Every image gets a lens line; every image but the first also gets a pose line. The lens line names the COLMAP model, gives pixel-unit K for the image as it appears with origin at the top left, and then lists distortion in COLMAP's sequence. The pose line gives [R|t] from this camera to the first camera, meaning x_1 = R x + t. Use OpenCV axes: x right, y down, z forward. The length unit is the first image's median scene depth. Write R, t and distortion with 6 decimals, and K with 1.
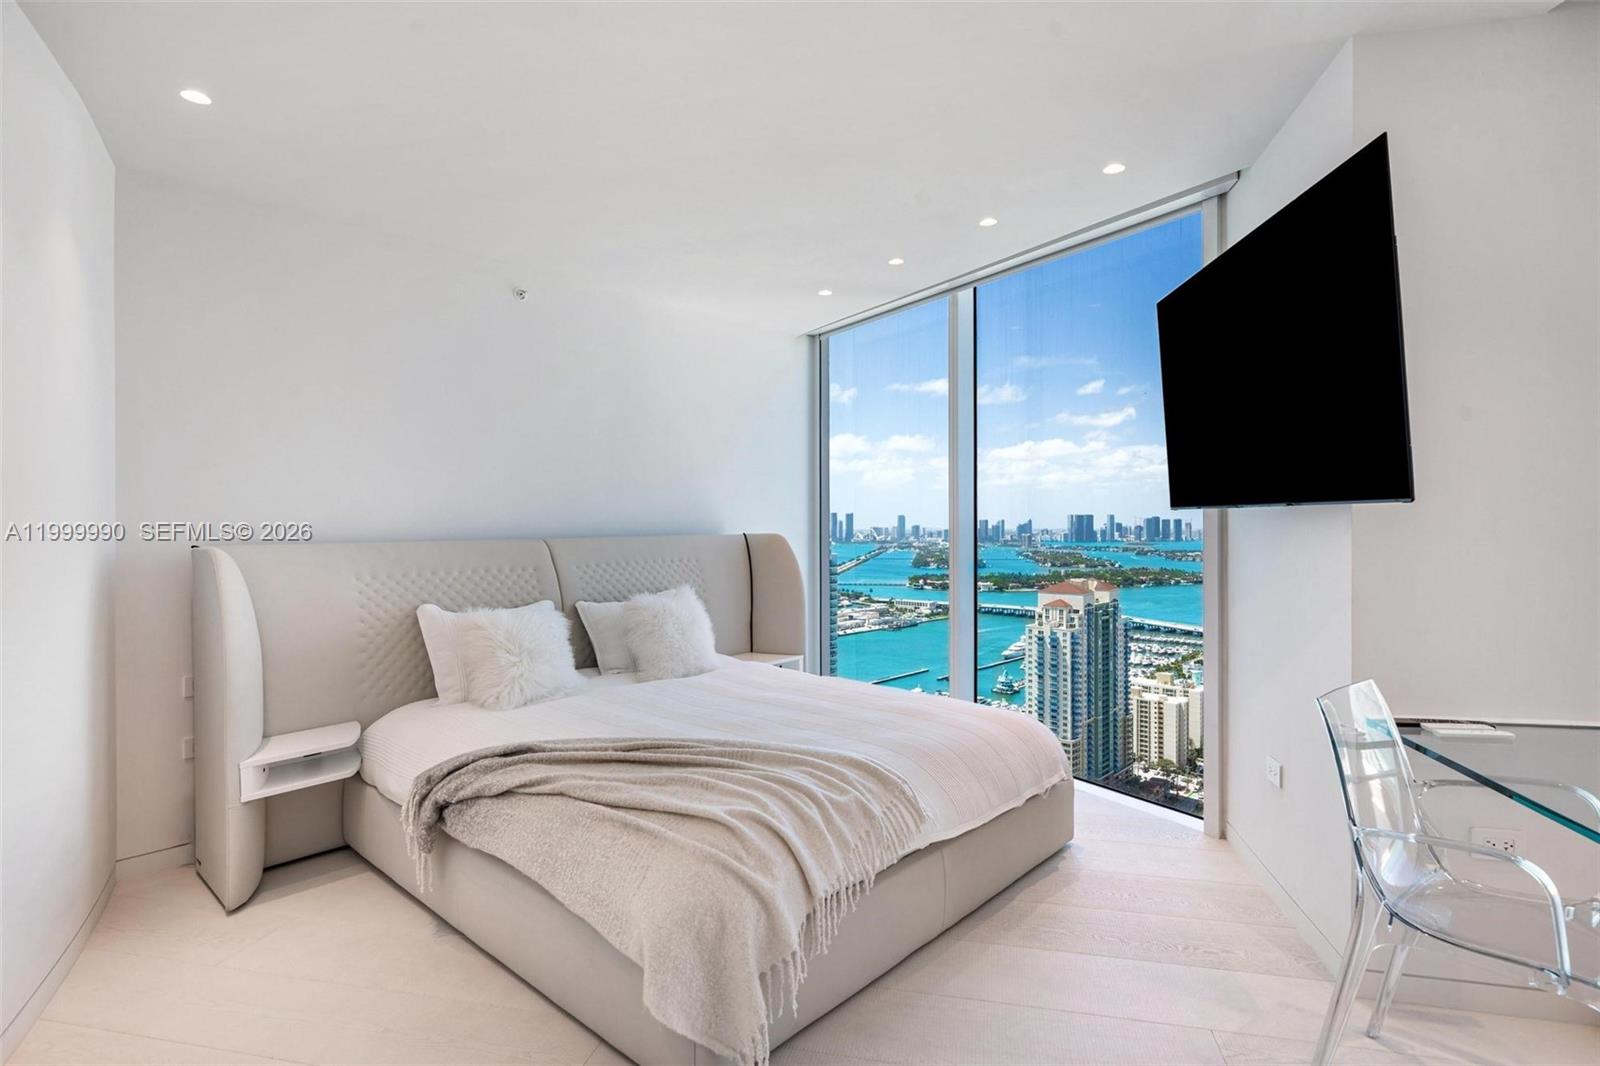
lens RADIAL K [[812.2, 0, 794.9], [0, 812.2, 528.9], [0, 0, 1]] dist [-0.000489, 0.004515]
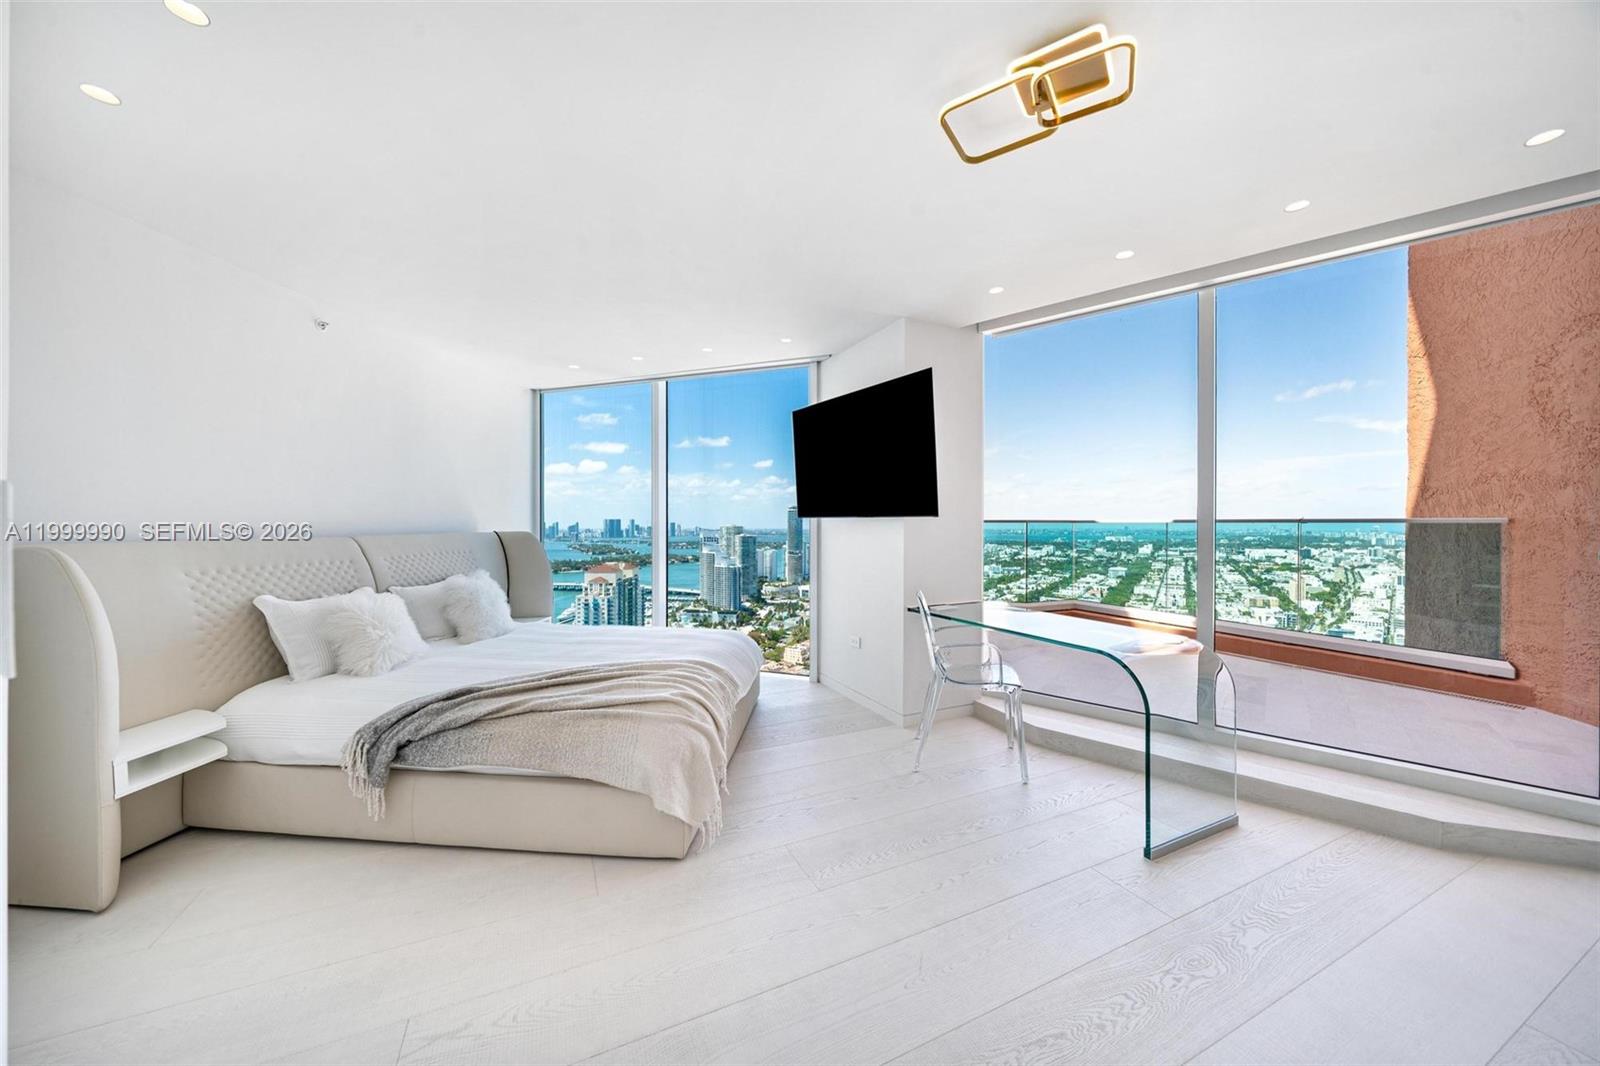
lens RADIAL K [[546.5, 0, 796.7], [0, 546.5, 528.2], [0, 0, 1]] dist [-0.006819, 0.000057]
pose [[0.787799, 0.000957, 0.615931, -0.325391], [-0.000280, 0.999999, -0.001196, 0.001824], [-0.615932, 0.000770, 0.787799, -0.031585]]
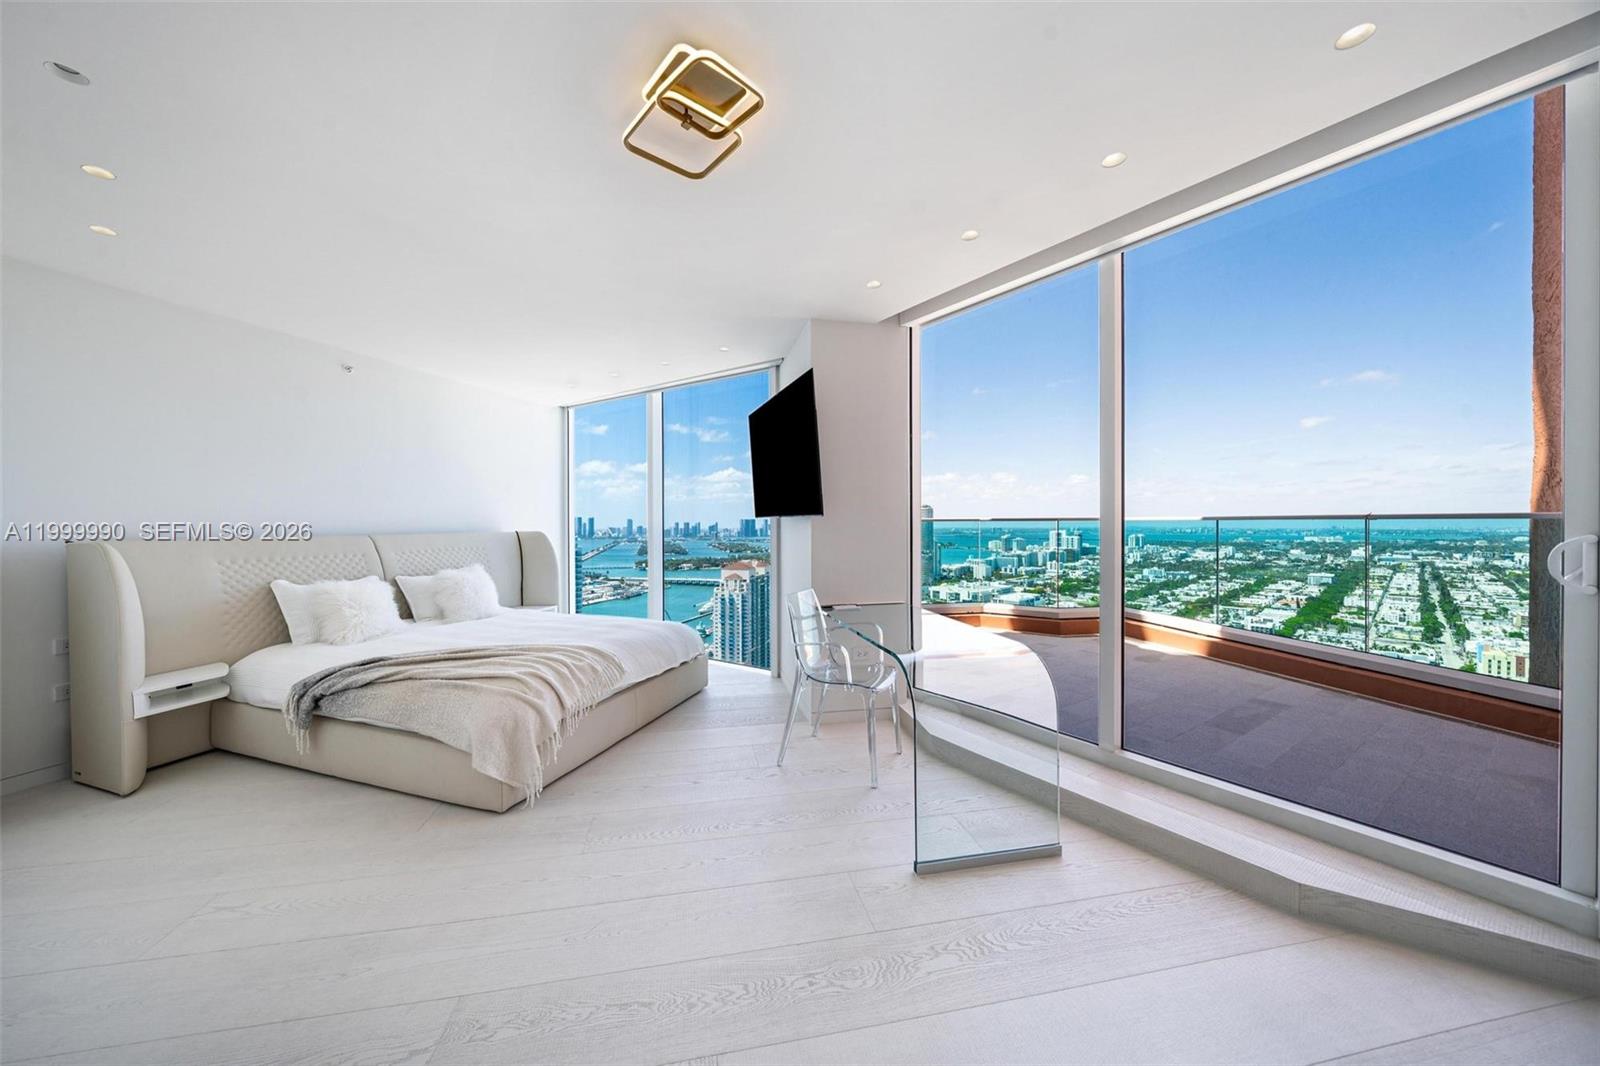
lens RADIAL K [[546.5, 0, 795.5], [0, 546.5, 531.7], [0, 0, 1]] dist [-0.006819, 0.000057]
pose [[0.910854, -0.004284, 0.412708, -0.007446], [0.001807, 0.999978, 0.006392, 0.001486], [-0.412726, -0.005077, 0.910841, -0.263257]]
